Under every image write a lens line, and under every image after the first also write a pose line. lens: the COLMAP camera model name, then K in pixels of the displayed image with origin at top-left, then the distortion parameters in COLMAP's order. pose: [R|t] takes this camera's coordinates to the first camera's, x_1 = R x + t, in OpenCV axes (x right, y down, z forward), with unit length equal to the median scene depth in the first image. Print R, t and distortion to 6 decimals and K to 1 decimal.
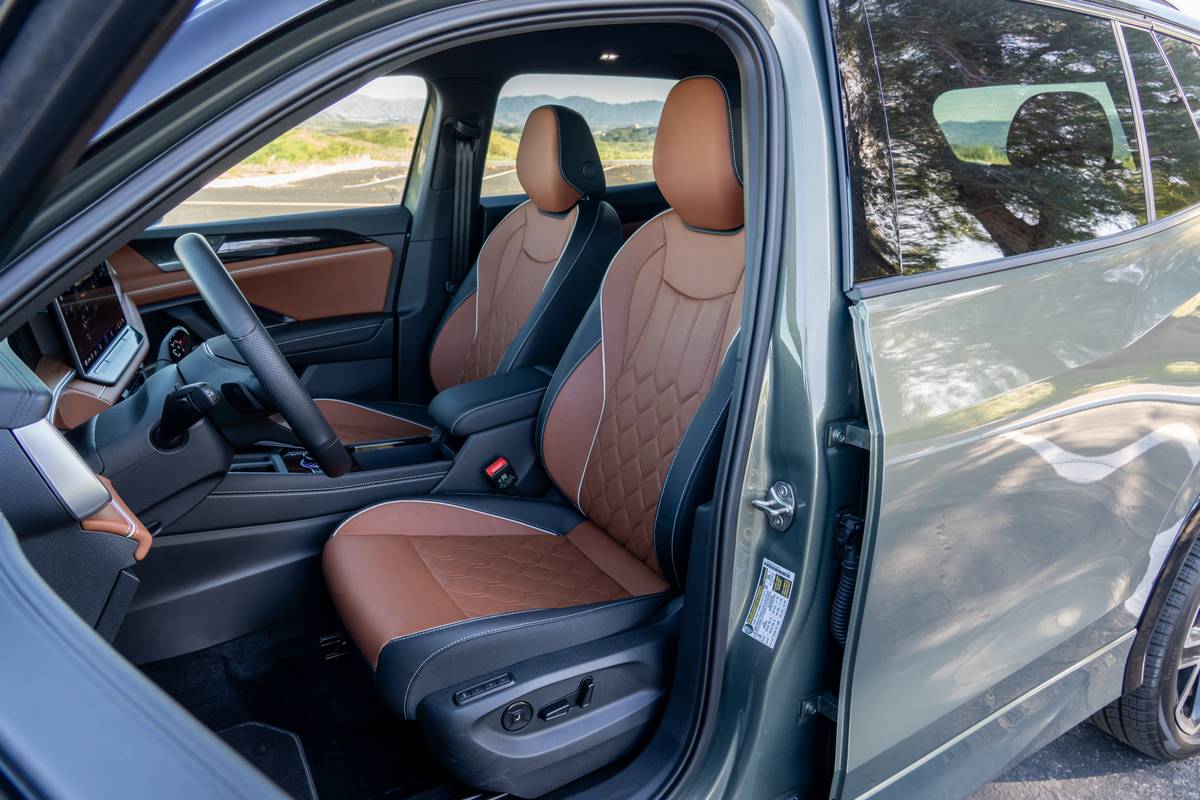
lens RADIAL K [[840.8, 0, 600.0], [0, 840.8, 400.0], [0, 0, 1]] dist [-0.003773, -0.002230]
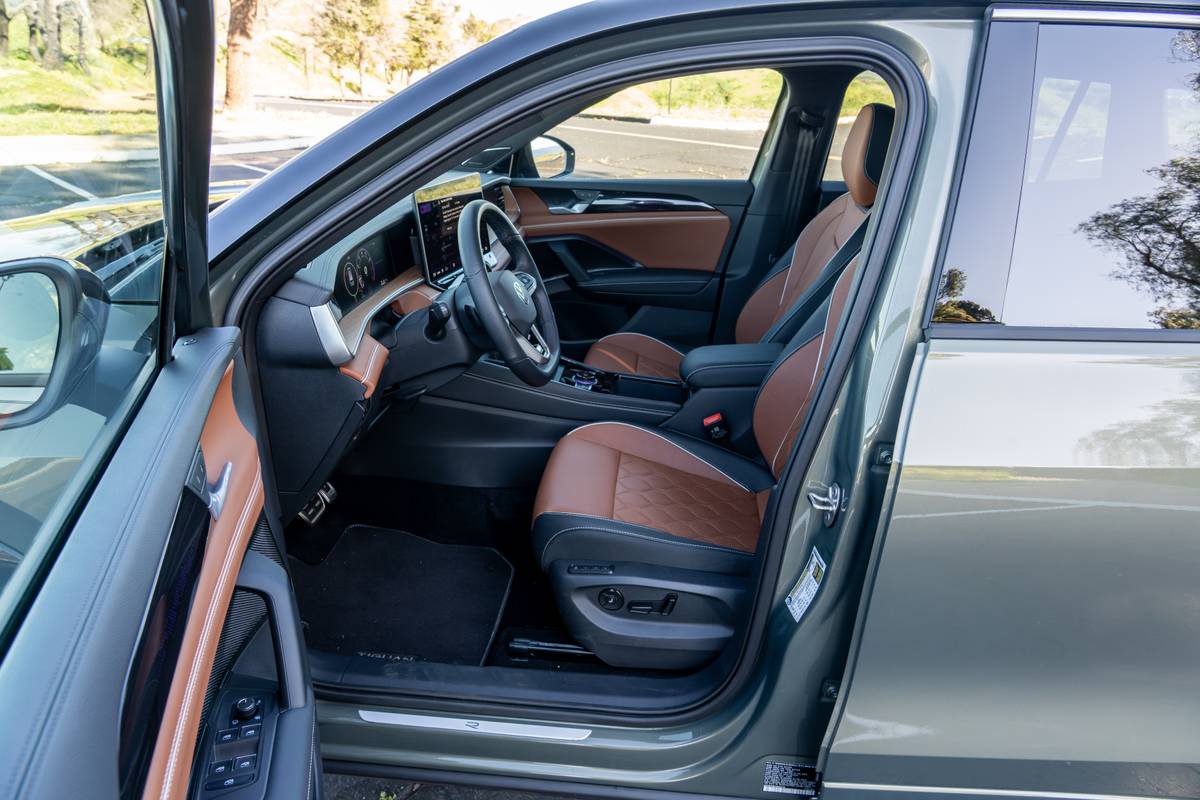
lens RADIAL K [[873.0, 0, 600.0], [0, 873.0, 400.0], [0, 0, 1]] dist [-0.009044, -0.007140]
pose [[0.805871, 0.243529, -0.539690, 0.400425], [-0.212214, 0.969740, 0.120704, -0.060149], [0.552754, 0.017258, 0.833166, -0.101009]]
